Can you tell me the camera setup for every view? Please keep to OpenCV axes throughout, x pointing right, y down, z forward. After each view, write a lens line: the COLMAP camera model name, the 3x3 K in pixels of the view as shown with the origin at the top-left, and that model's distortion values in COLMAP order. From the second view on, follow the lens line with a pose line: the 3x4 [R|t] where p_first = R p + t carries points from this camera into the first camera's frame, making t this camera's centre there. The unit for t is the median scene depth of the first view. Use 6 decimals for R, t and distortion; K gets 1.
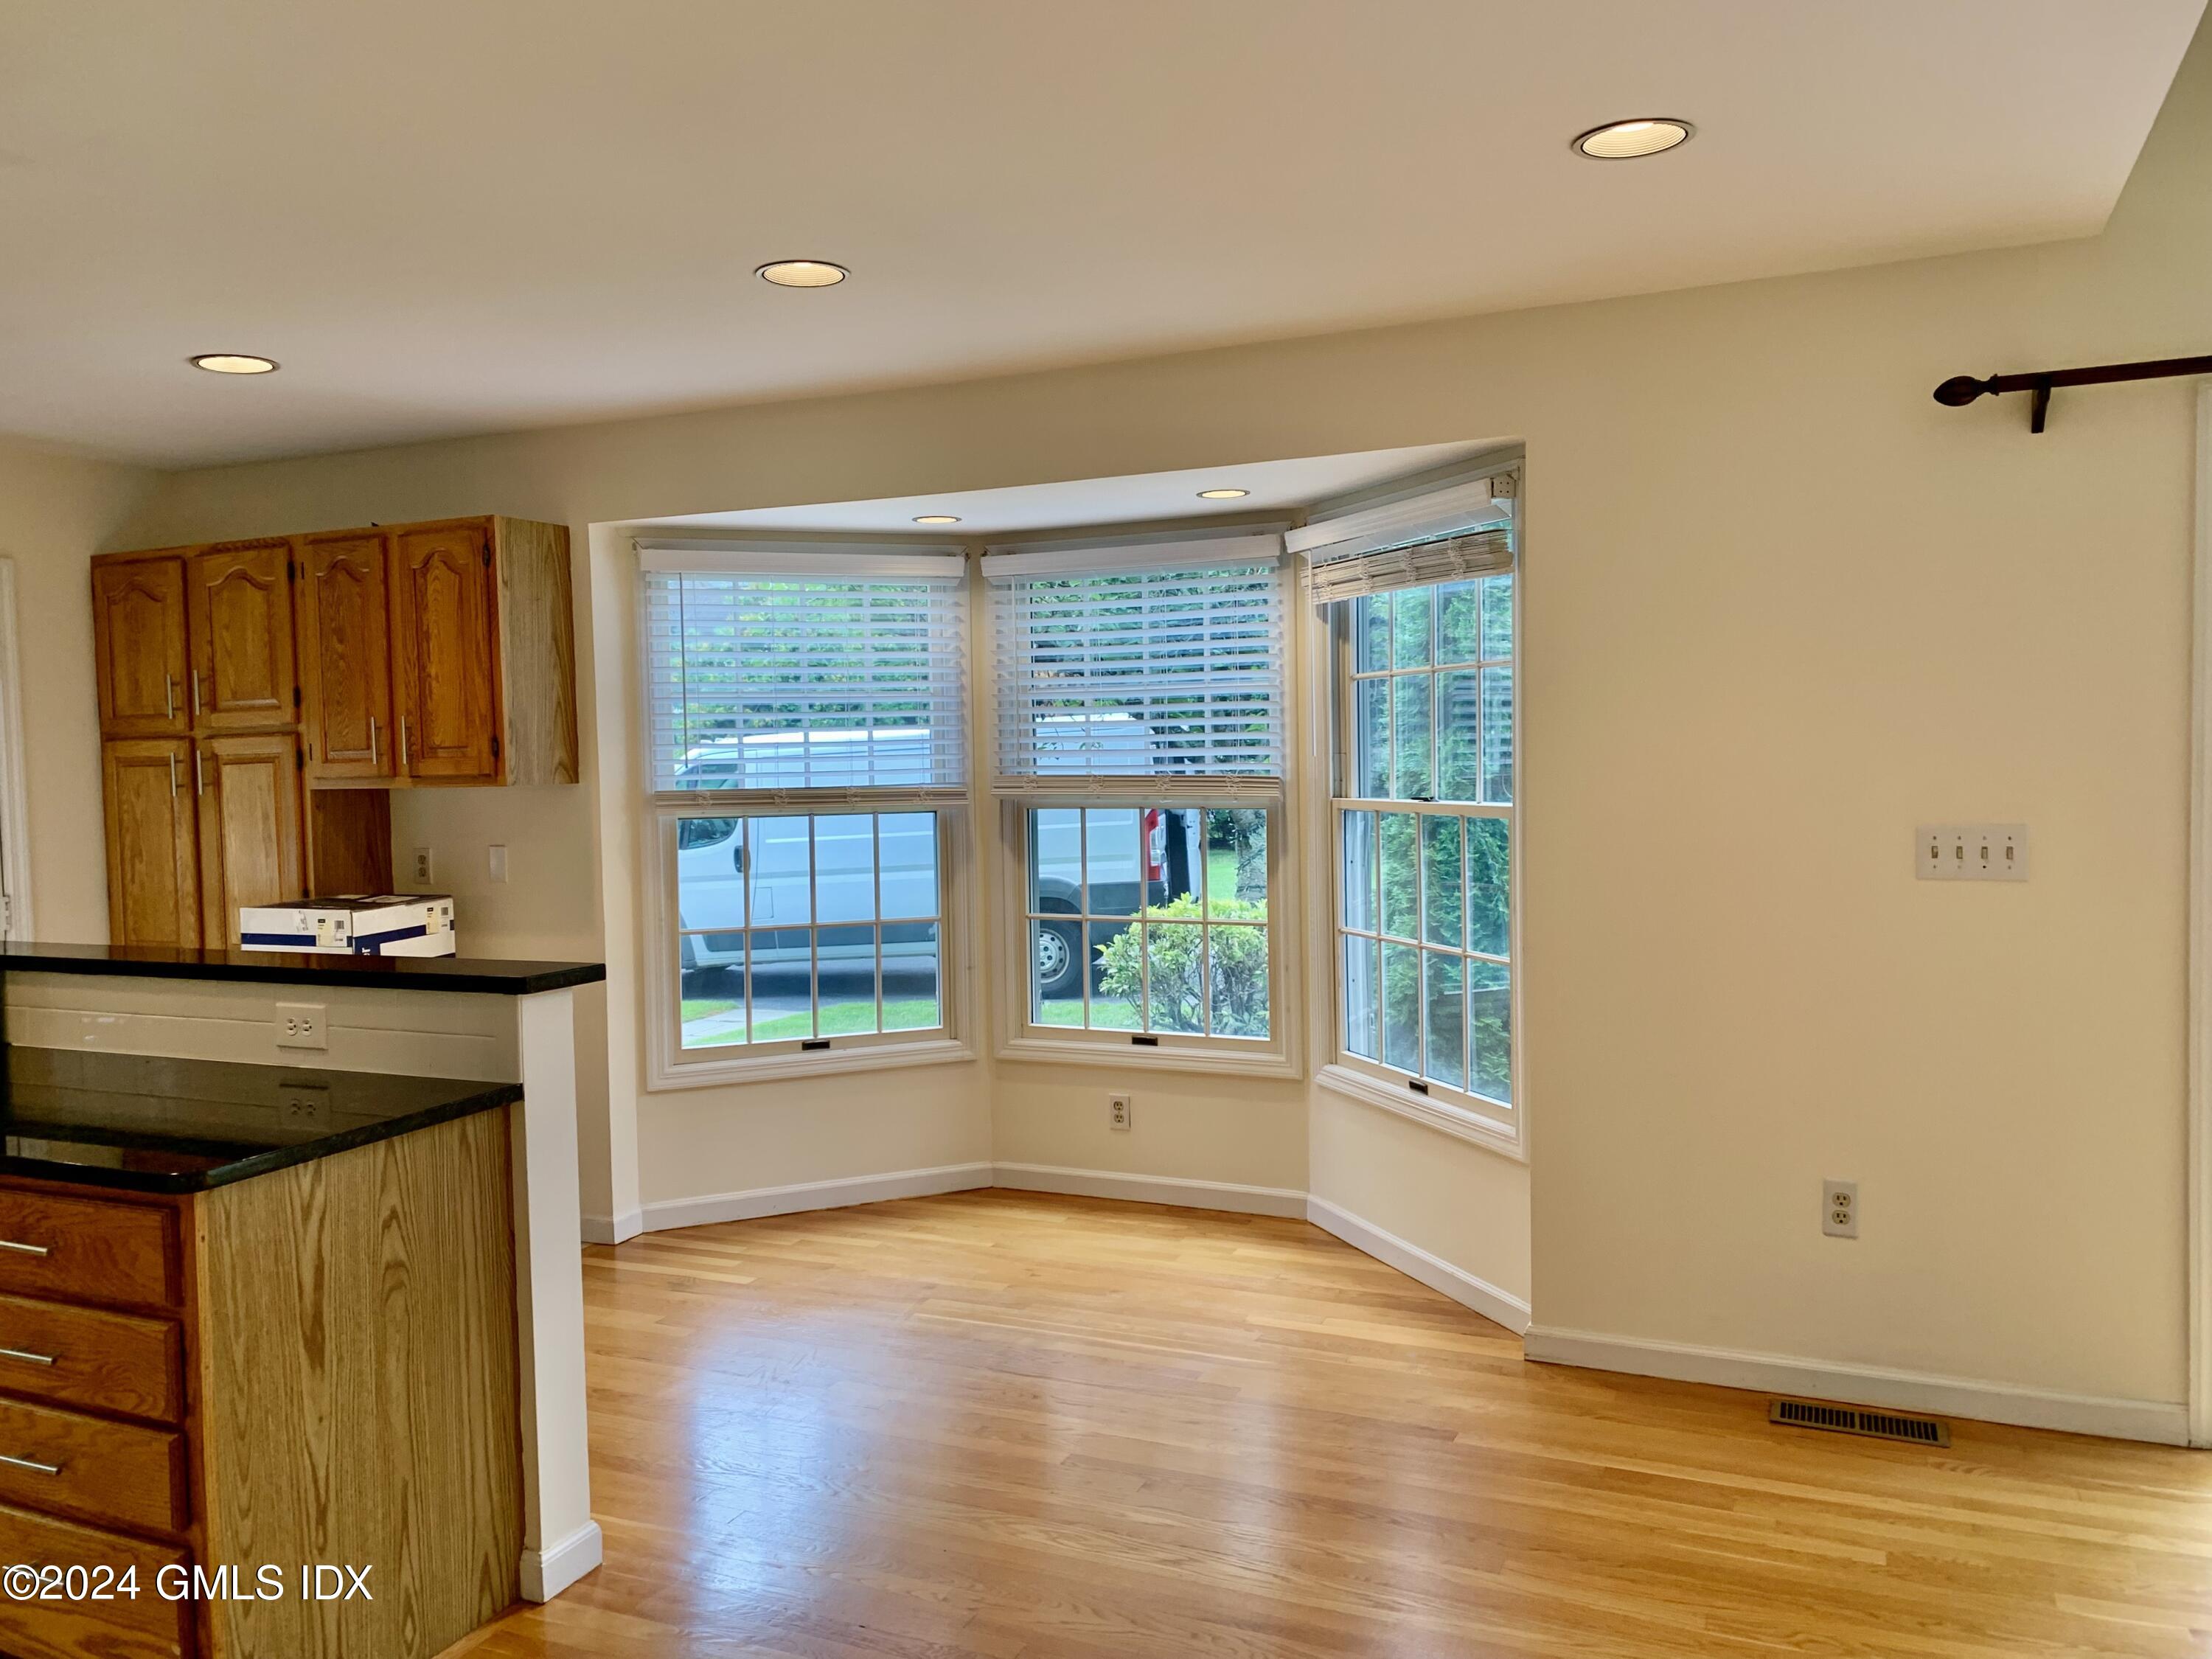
lens RADIAL K [[1703.7, 0, 1088.0], [0, 1703.7, 820.6], [0, 0, 1]] dist [0.032447, -0.036960]
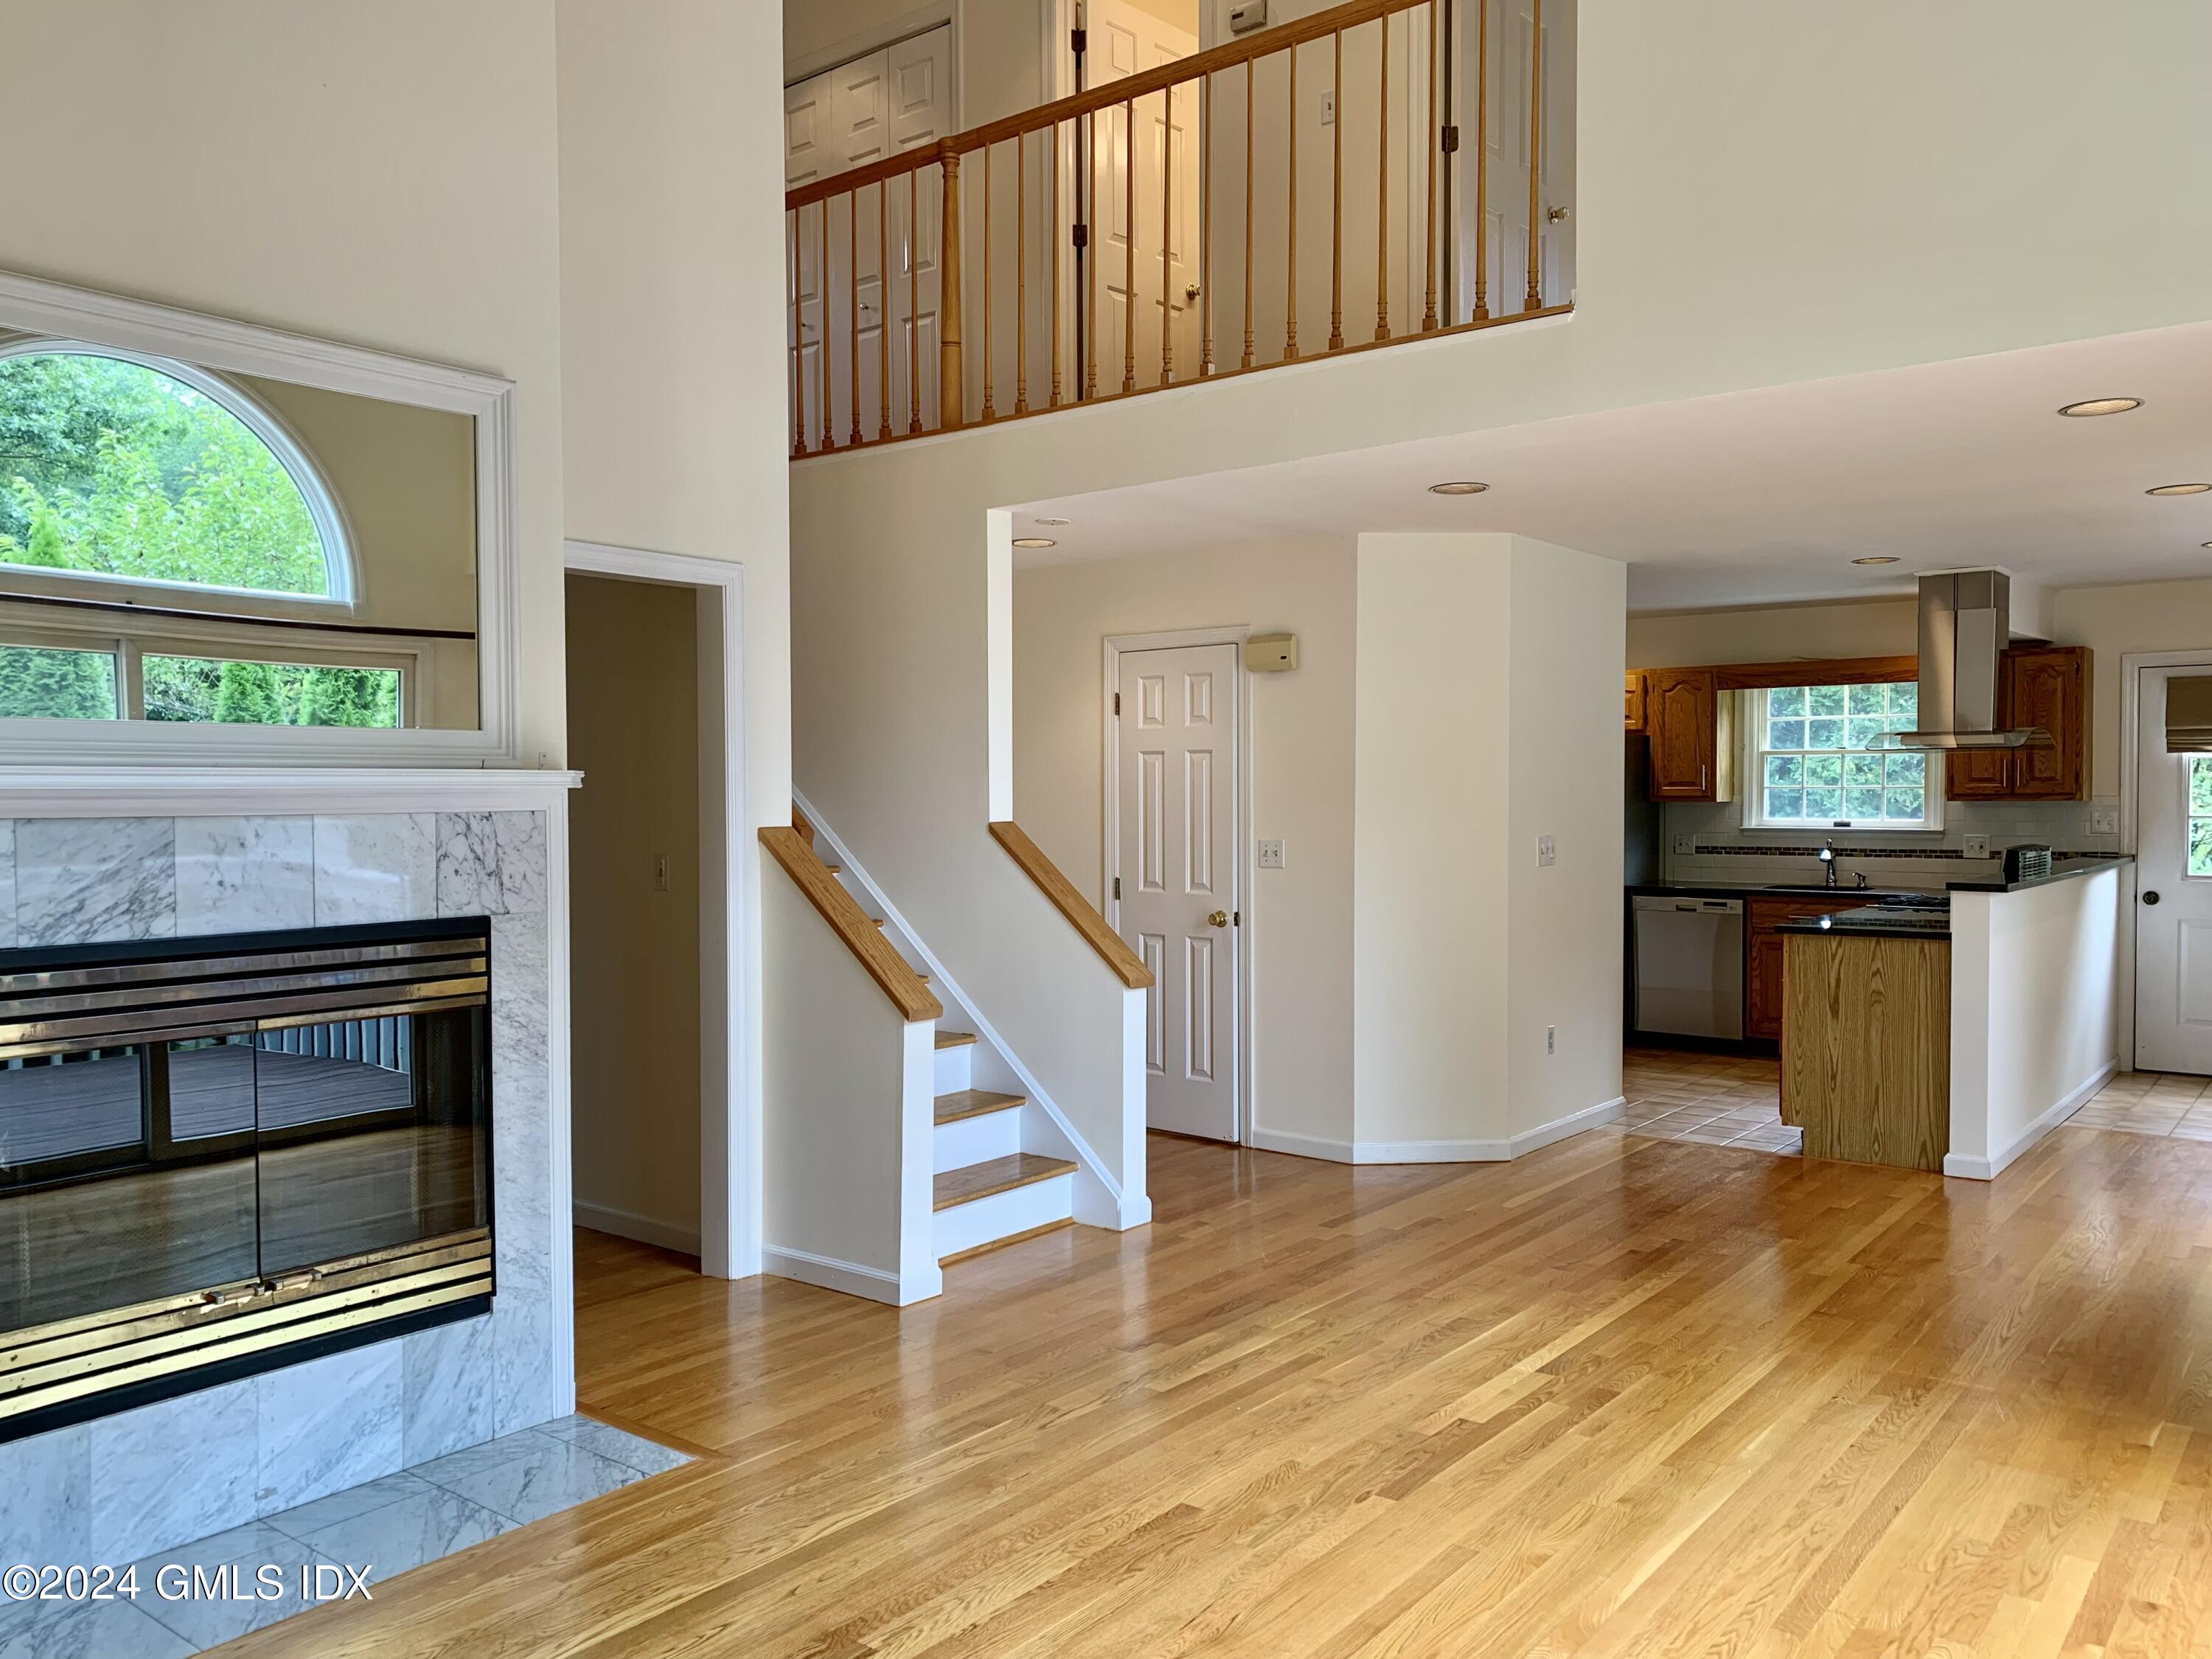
lens RADIAL K [[1703.7, 0, 1083.4], [0, 1703.7, 834.7], [0, 0, 1]] dist [0.032447, -0.036960]
pose [[-0.236640, 0.047729, -0.970424, 1.201778], [-0.034993, 0.997726, 0.057604, -0.032838], [0.970967, 0.047589, -0.234432, 0.262130]]
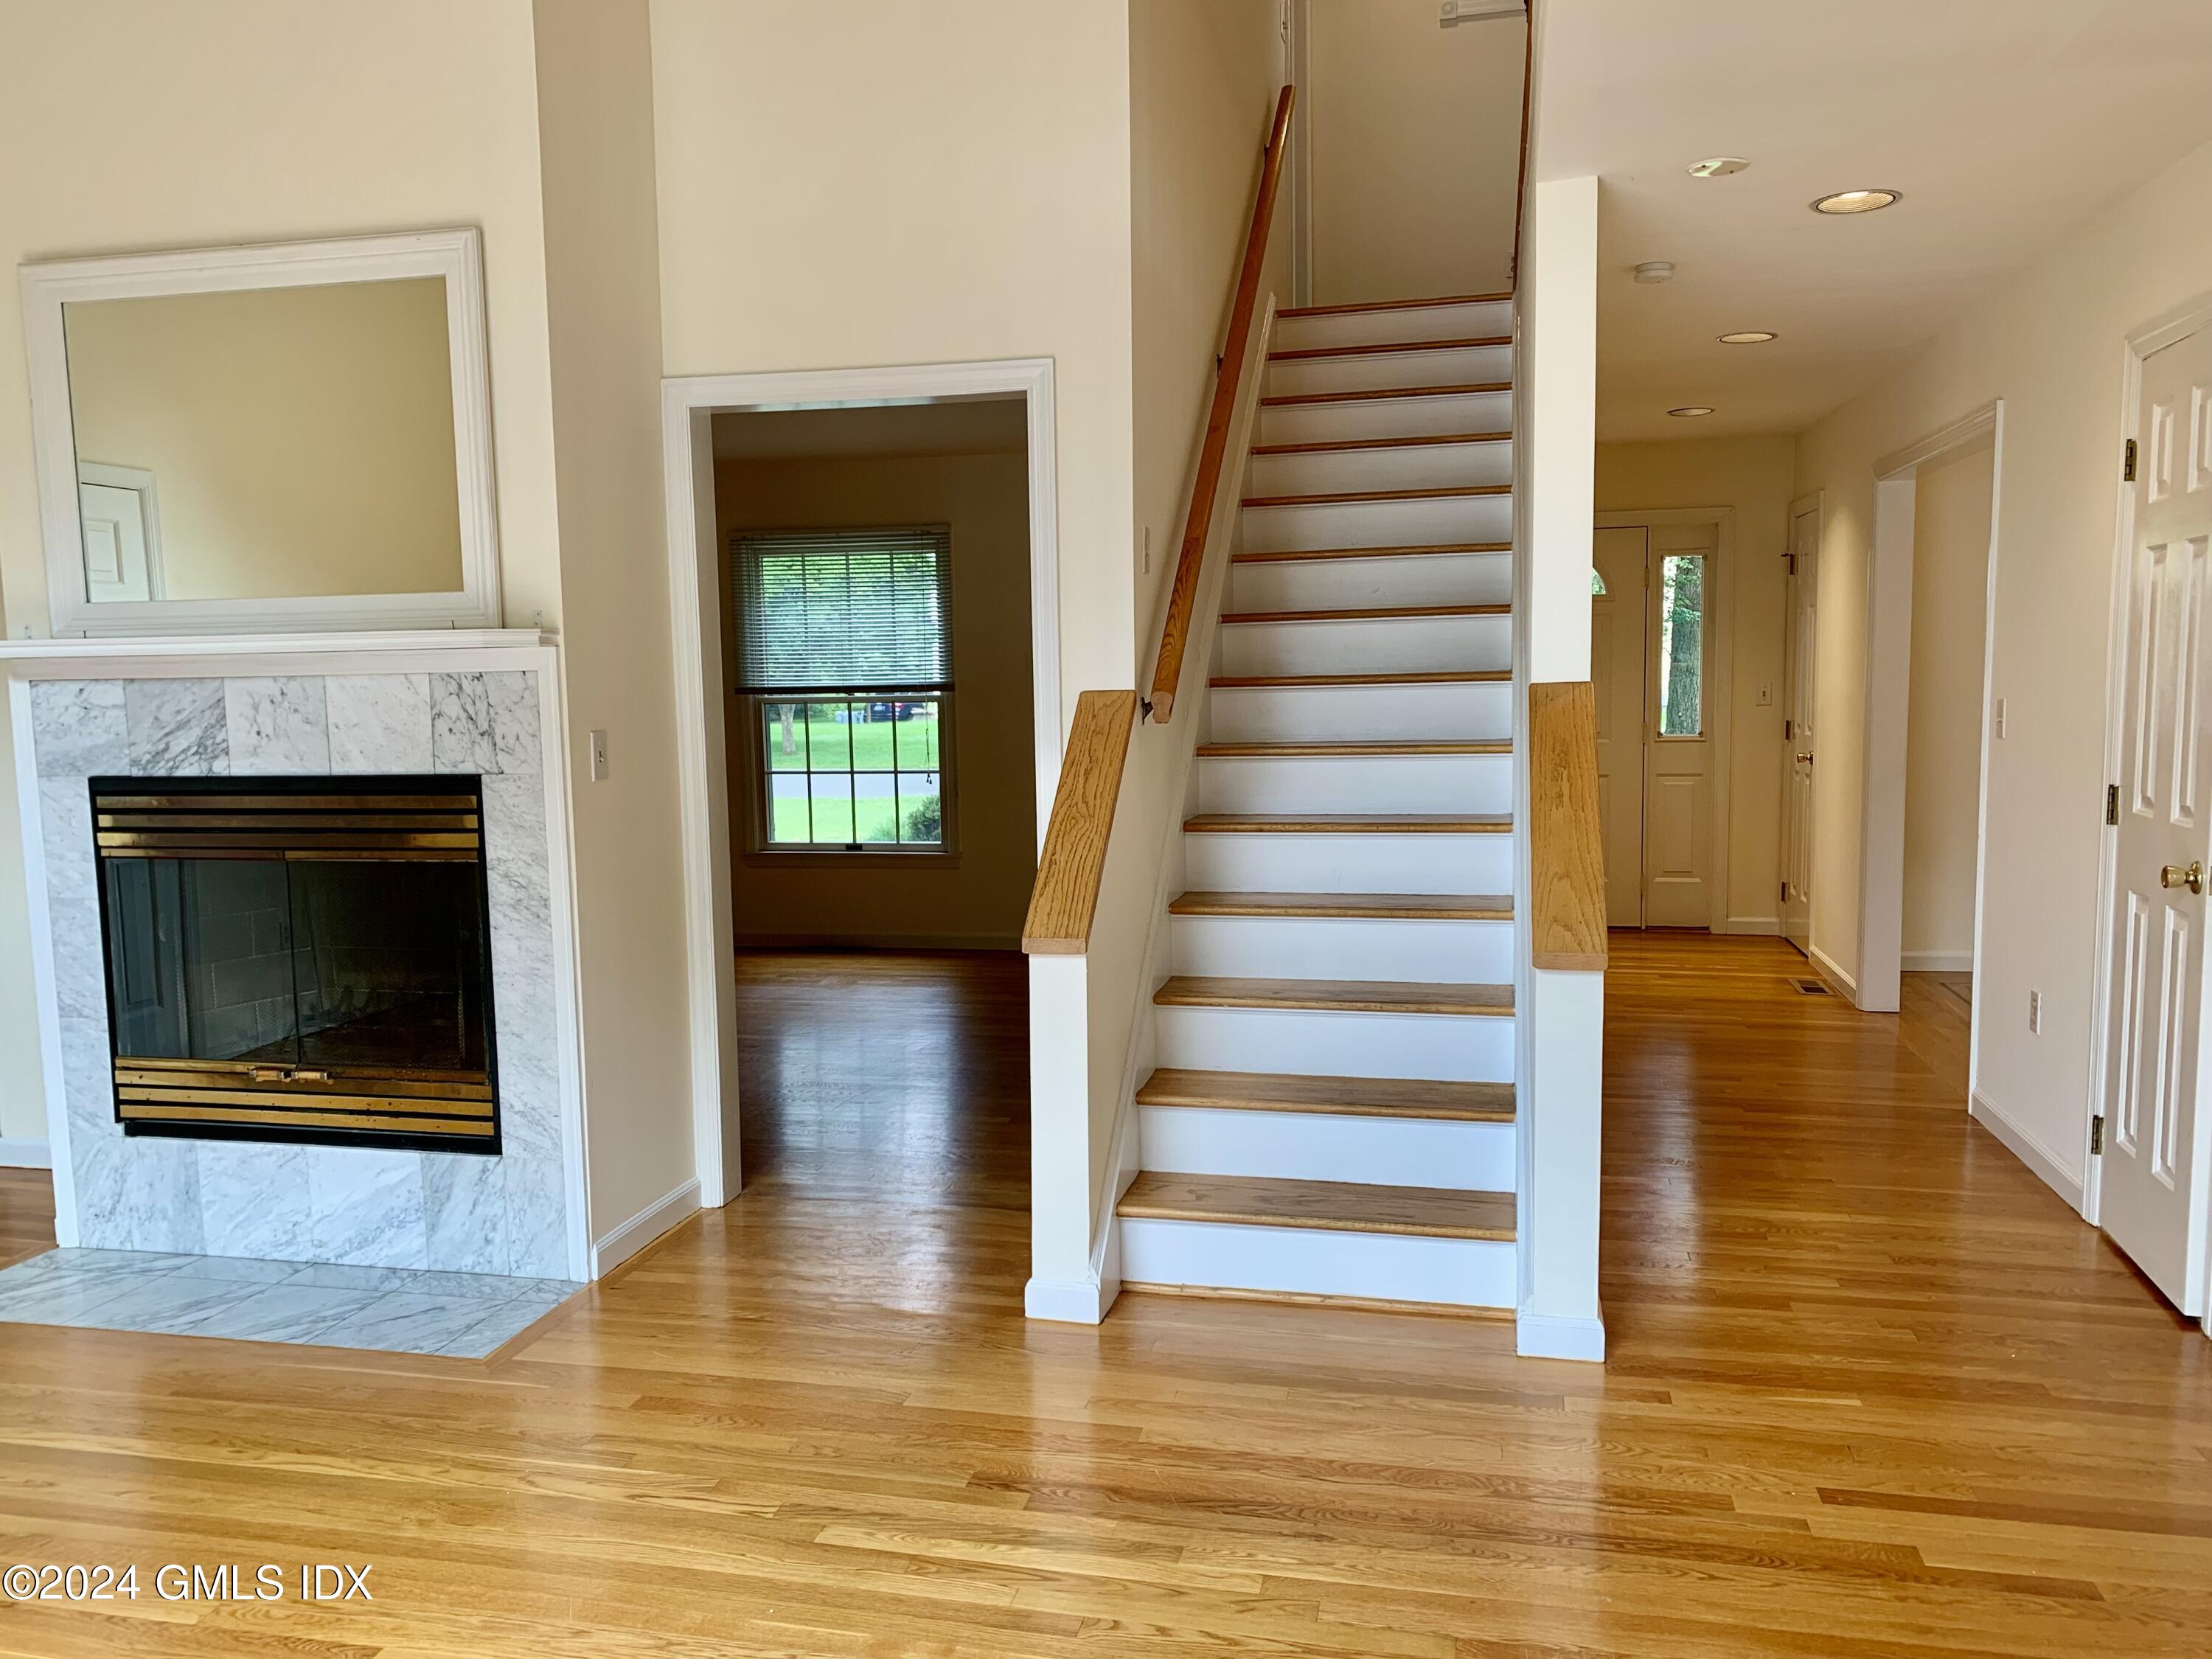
lens RADIAL K [[1703.7, 0, 1101.8], [0, 1703.7, 846.6], [0, 0, 1]] dist [0.032447, -0.036960]
pose [[-0.980324, 0.057789, -0.188744, 0.403619], [0.029991, 0.988690, 0.146941, -0.017238], [0.195101, 0.138389, -0.970971, 0.641229]]
